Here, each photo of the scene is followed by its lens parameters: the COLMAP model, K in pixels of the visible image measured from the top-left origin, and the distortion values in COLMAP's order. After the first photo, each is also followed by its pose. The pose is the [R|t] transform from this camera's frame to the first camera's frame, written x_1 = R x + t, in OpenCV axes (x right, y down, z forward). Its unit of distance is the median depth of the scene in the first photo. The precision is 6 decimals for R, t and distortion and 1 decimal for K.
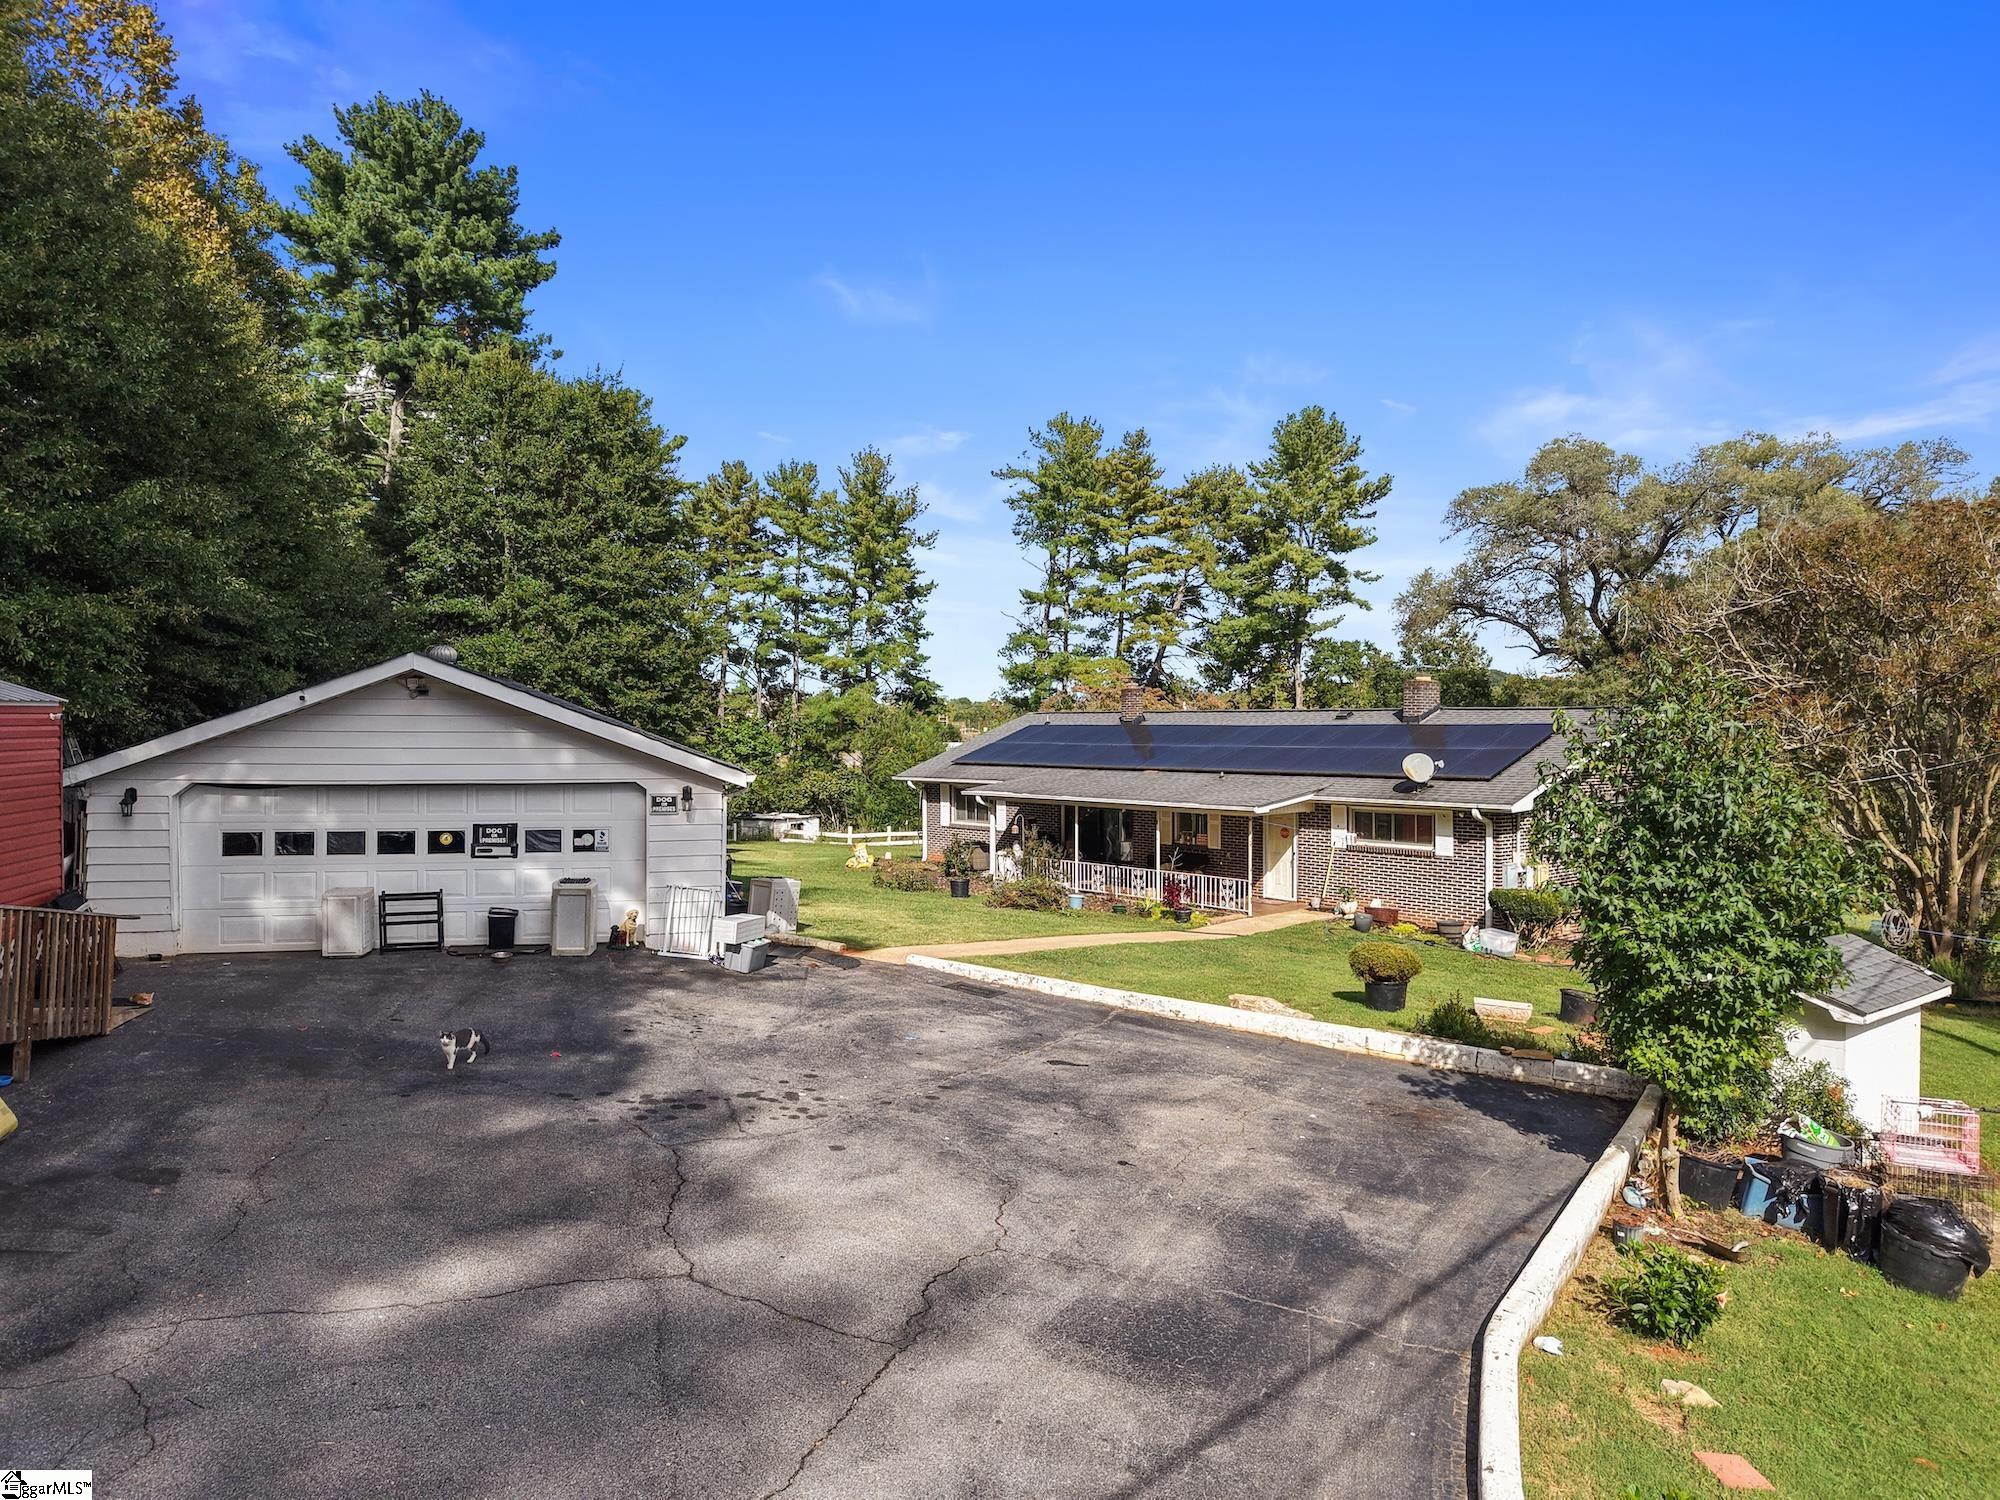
lens RADIAL K [[1332.5, 0, 1007.4], [0, 1332.5, 731.6], [0, 0, 1]] dist [0.022892, -0.030277]
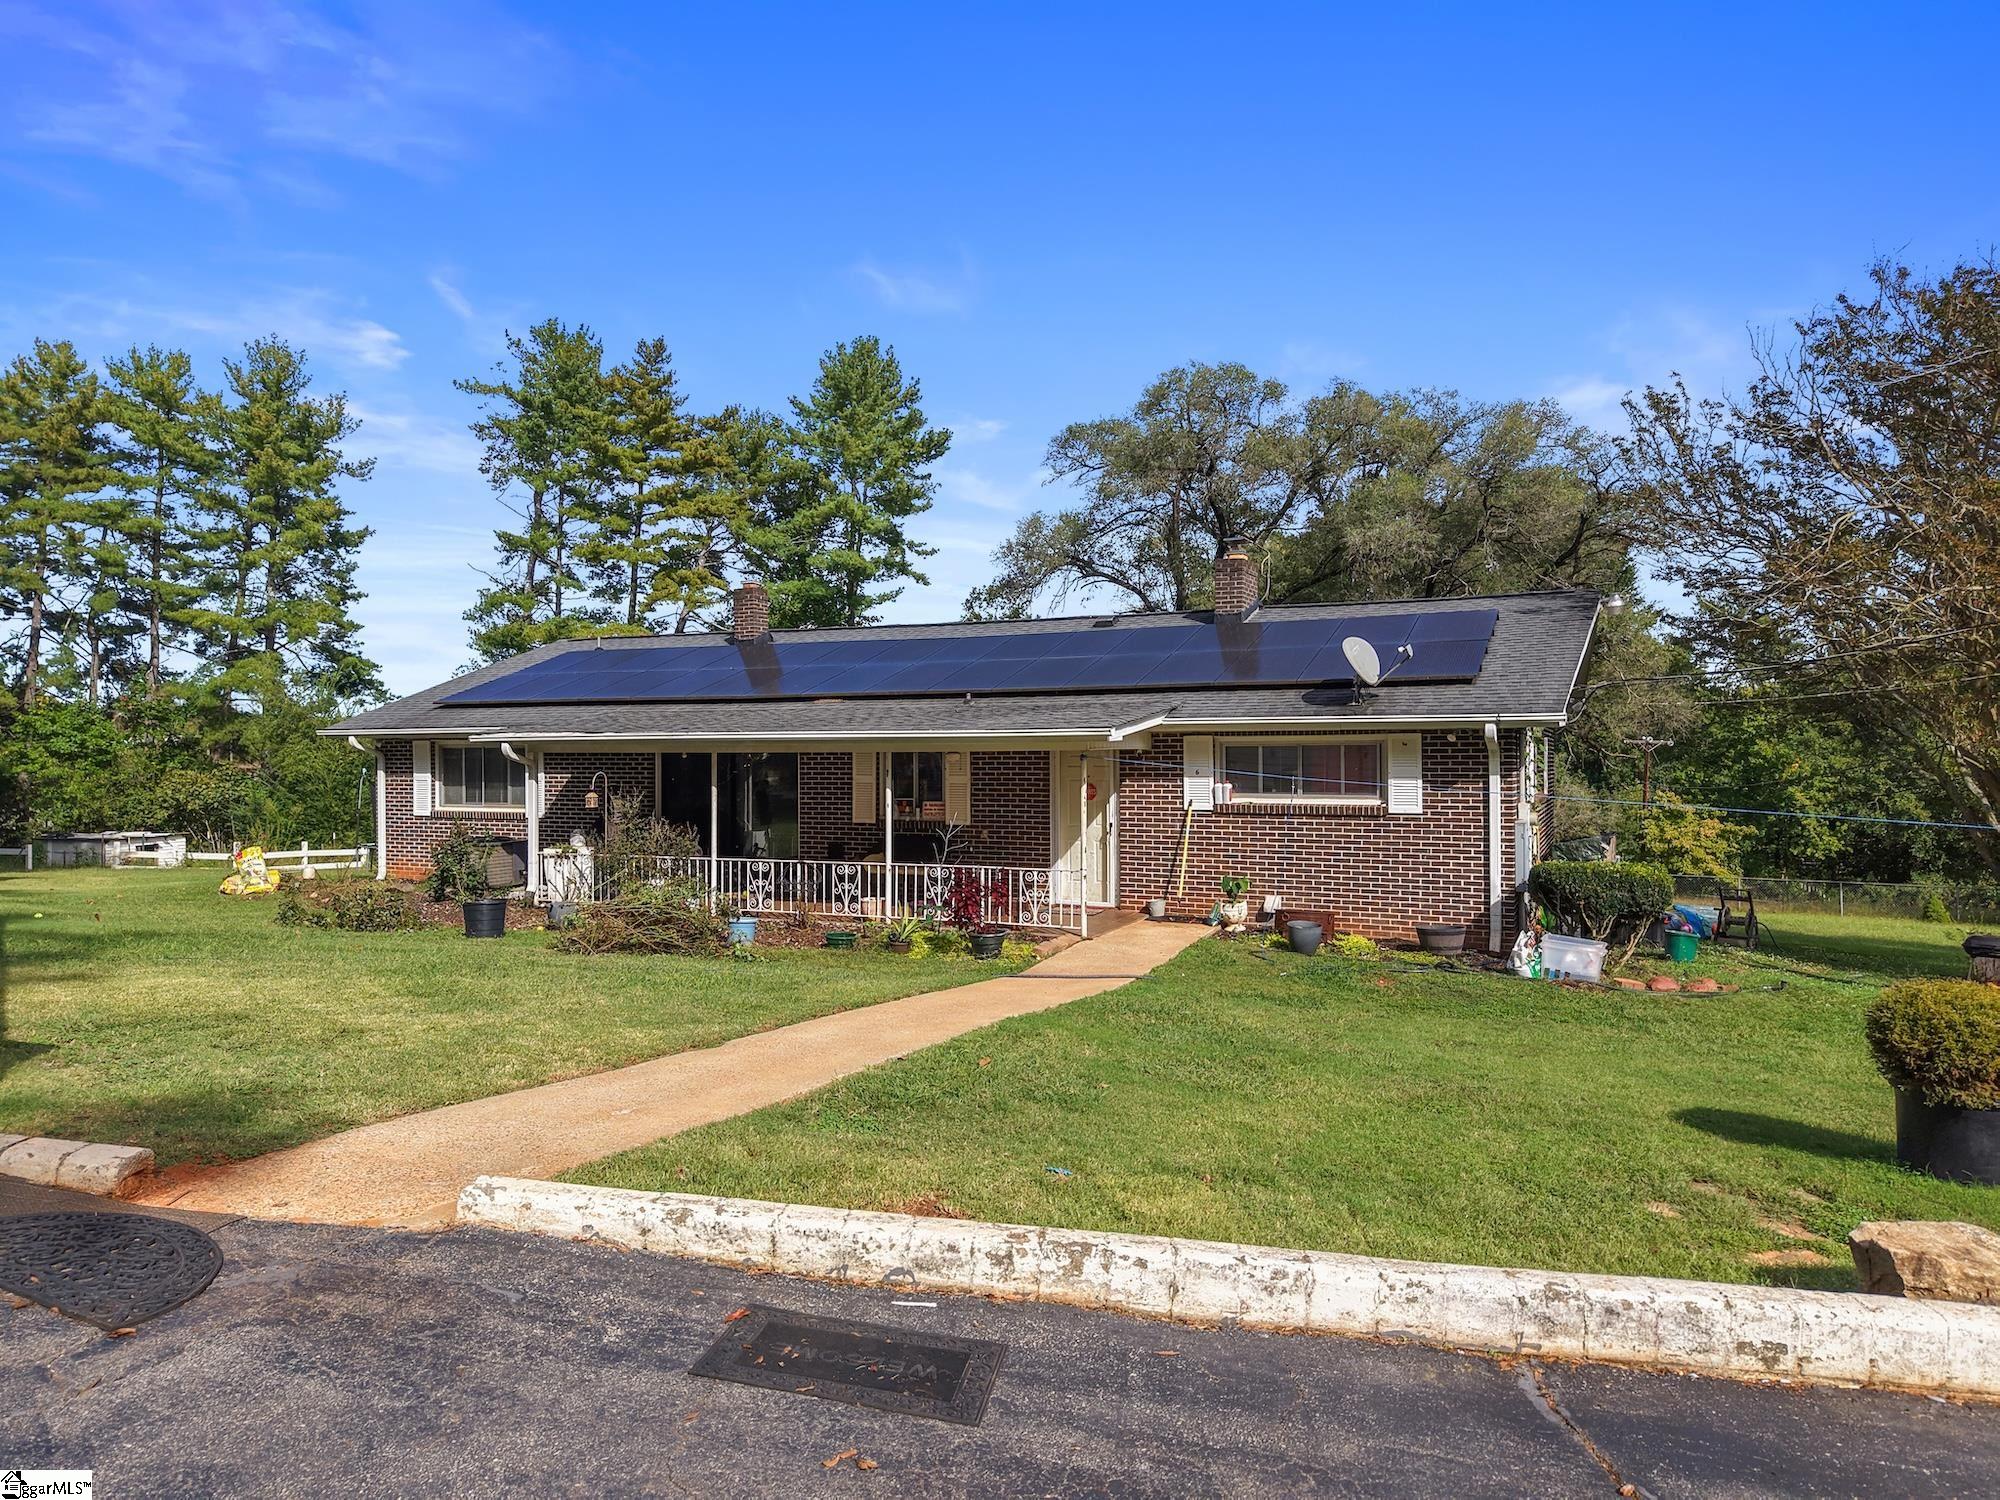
lens RADIAL K [[1332.5, 0, 988.6], [0, 1332.5, 743.0], [0, 0, 1]] dist [0.022892, -0.030277]
pose [[0.925401, -0.000267, 0.378989, -0.019537], [0.005798, 0.999893, -0.013454, 0.024490], [-0.378944, 0.014648, 0.925304, 0.189619]]
